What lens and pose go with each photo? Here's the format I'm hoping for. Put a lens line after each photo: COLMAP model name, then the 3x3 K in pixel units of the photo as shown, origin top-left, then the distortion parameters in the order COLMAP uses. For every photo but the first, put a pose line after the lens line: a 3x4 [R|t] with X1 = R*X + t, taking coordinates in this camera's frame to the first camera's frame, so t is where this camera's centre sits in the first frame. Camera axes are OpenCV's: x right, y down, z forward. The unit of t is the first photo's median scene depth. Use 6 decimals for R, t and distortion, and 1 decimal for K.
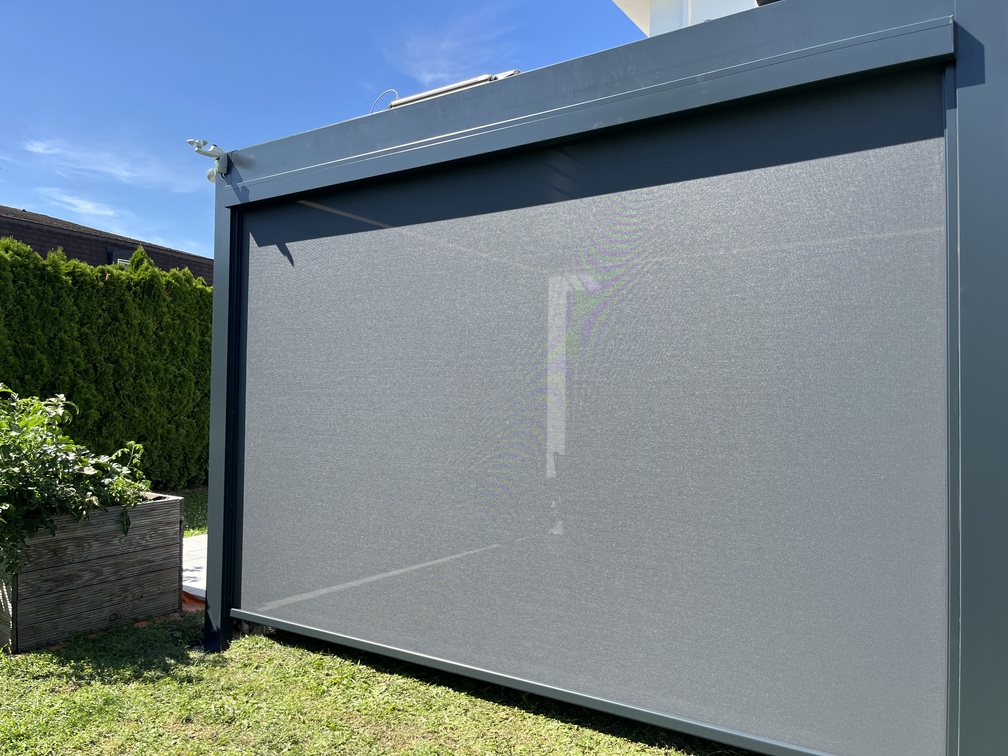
lens RADIAL K [[768.1, 0, 504.0], [0, 768.1, 378.0], [0, 0, 1]] dist [0.105934, -0.149195]
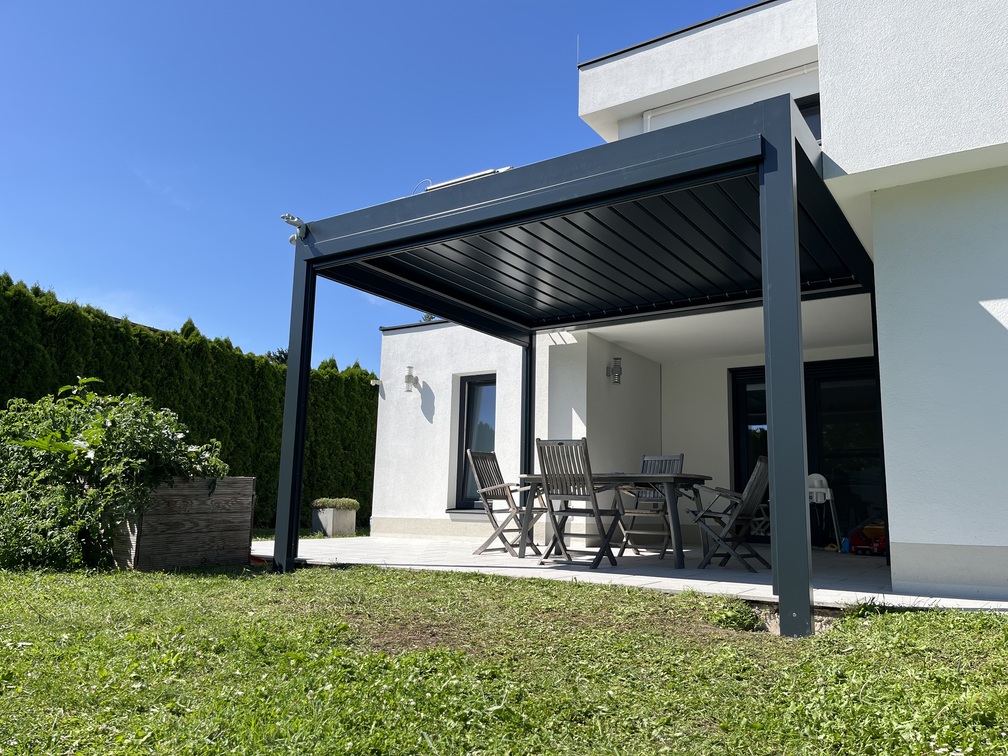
lens RADIAL K [[768.1, 0, 504.0], [0, 768.1, 378.0], [0, 0, 1]] dist [0.105934, -0.149195]
pose [[0.999912, 0.009578, 0.009160, -0.003135], [-0.008239, 0.990613, -0.136447, 0.097540], [-0.010381, 0.136360, 0.990605, -0.196999]]
